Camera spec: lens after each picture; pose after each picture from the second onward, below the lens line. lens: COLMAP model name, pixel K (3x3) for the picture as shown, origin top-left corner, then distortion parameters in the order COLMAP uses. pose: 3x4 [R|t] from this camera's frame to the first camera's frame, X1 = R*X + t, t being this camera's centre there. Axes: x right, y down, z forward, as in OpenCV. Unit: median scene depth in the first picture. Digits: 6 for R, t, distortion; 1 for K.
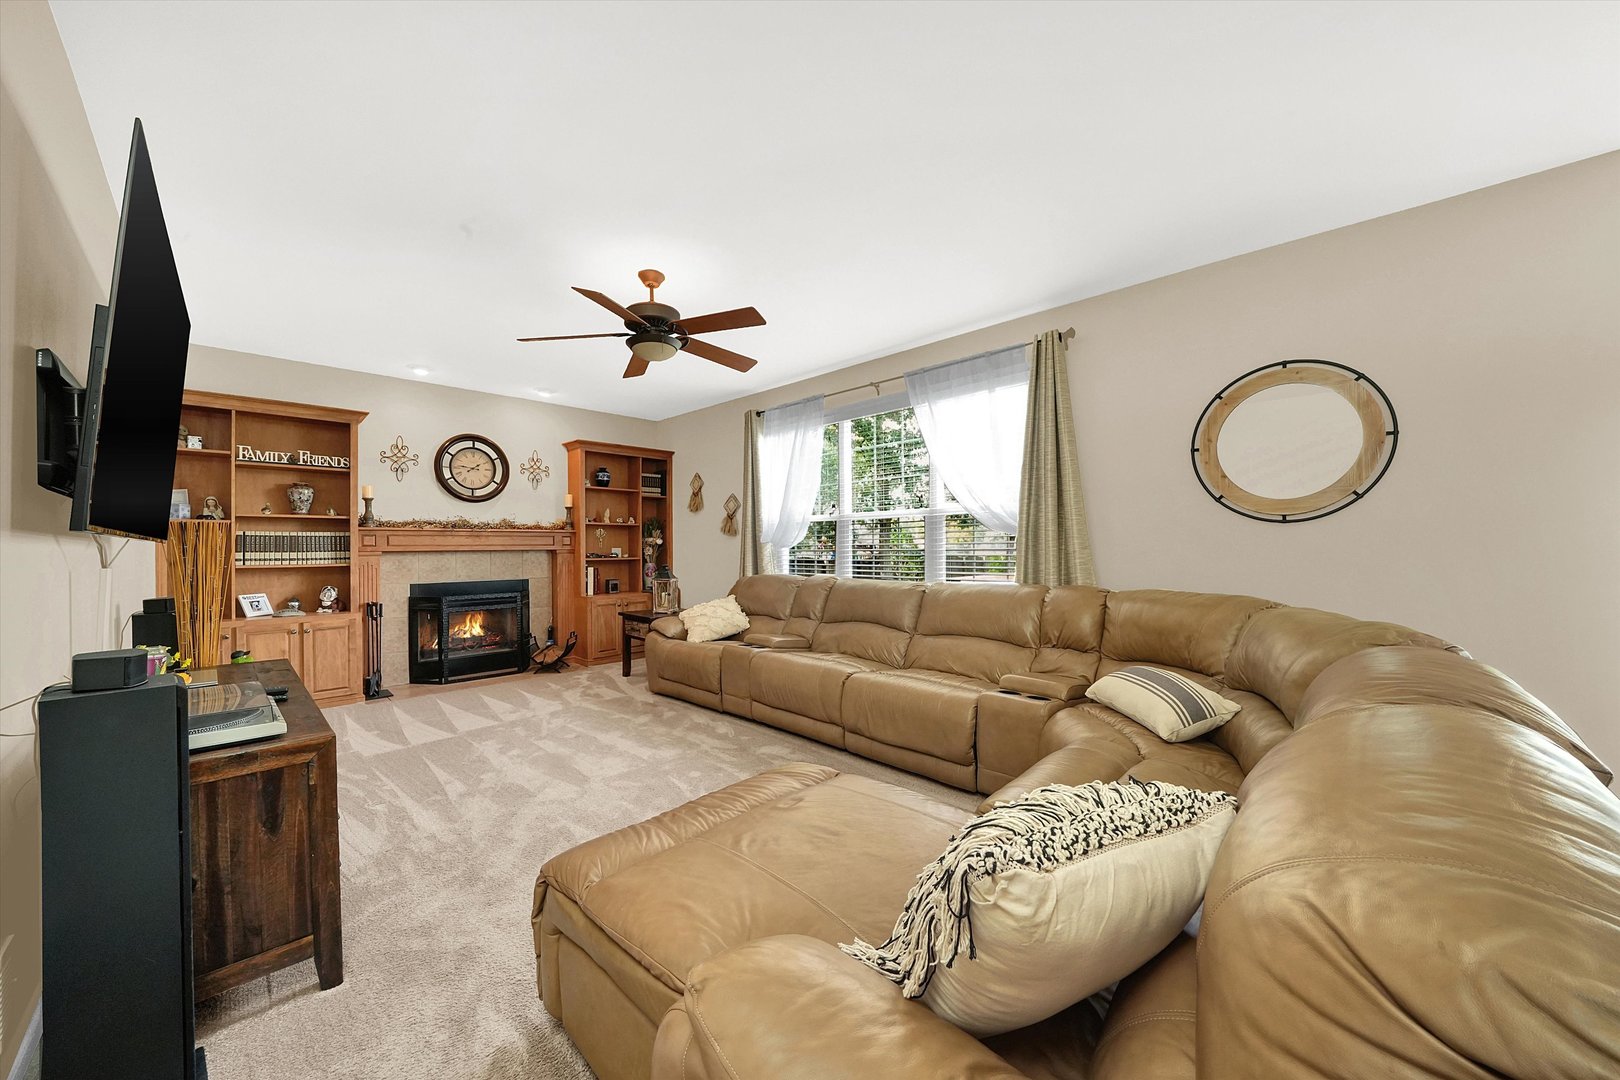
lens RADIAL K [[587.6, 0, 833.2], [0, 587.6, 548.1], [0, 0, 1]] dist [-0.019474, -0.000019]
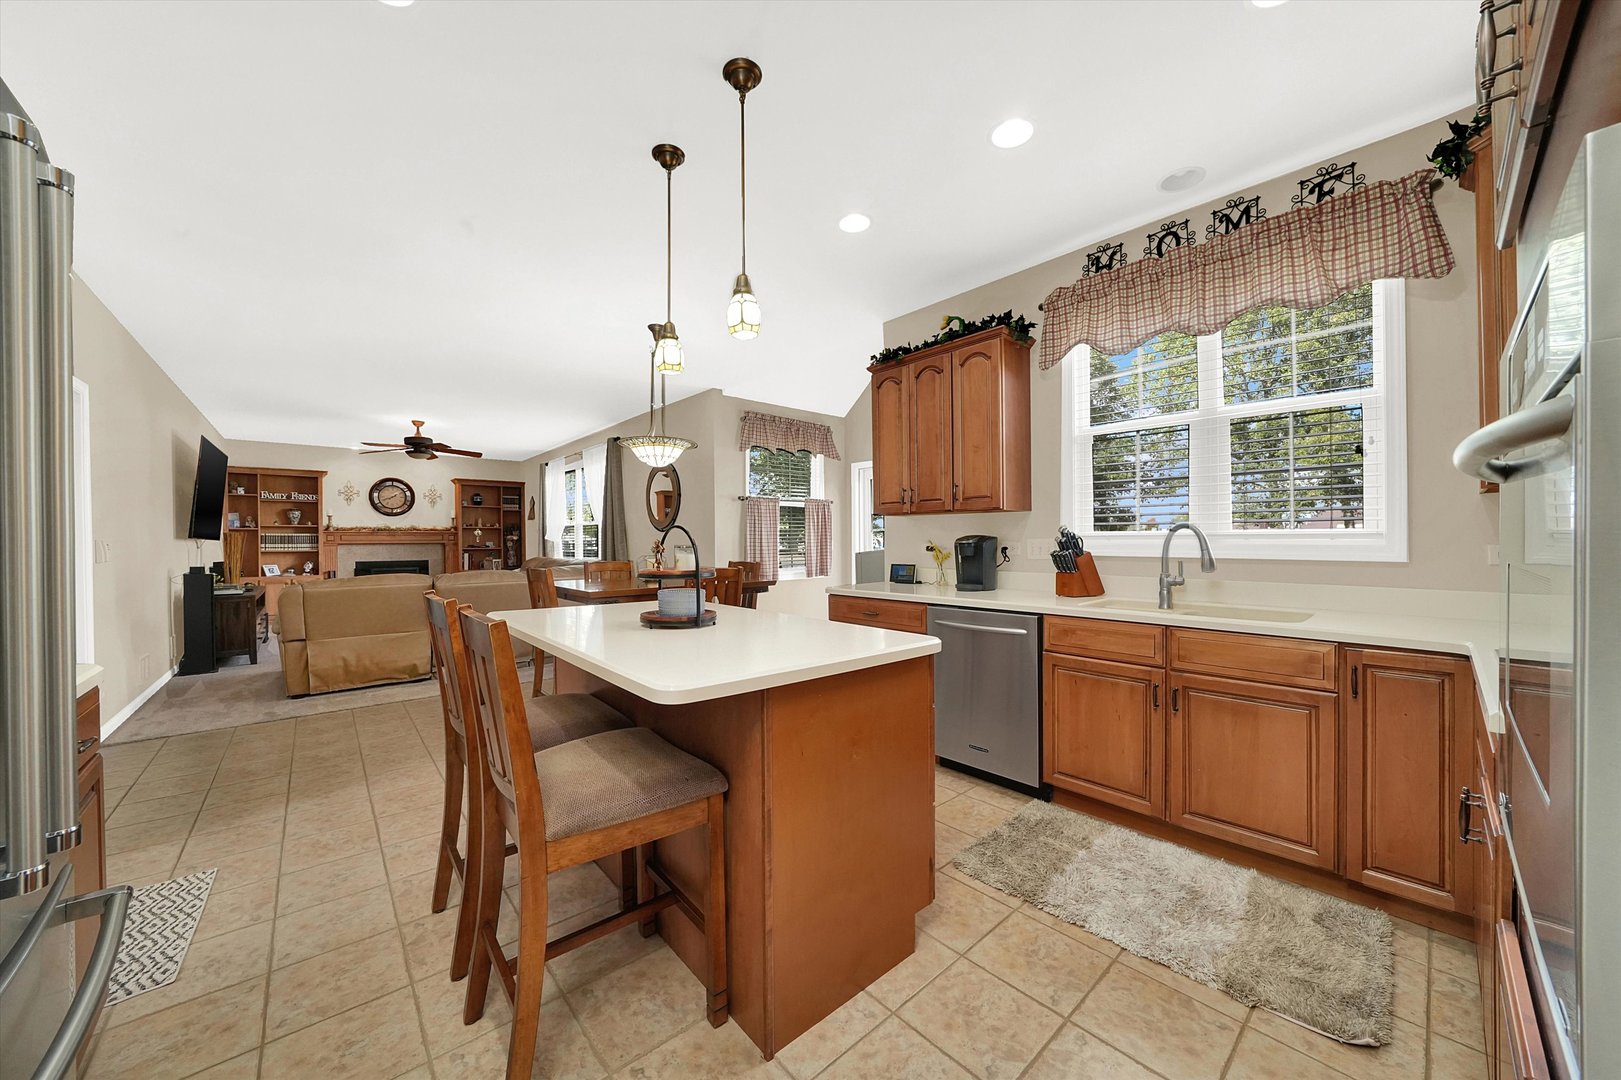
lens RADIAL K [[588.0, 0, 833.7], [0, 588.0, 548.2], [0, 0, 1]] dist [-0.019474, -0.000019]
pose [[0.996622, 0.004655, -0.081994, 1.032874], [-0.003682, 0.999921, 0.012006, -0.008983], [0.082044, -0.011664, 0.996560, -0.780144]]
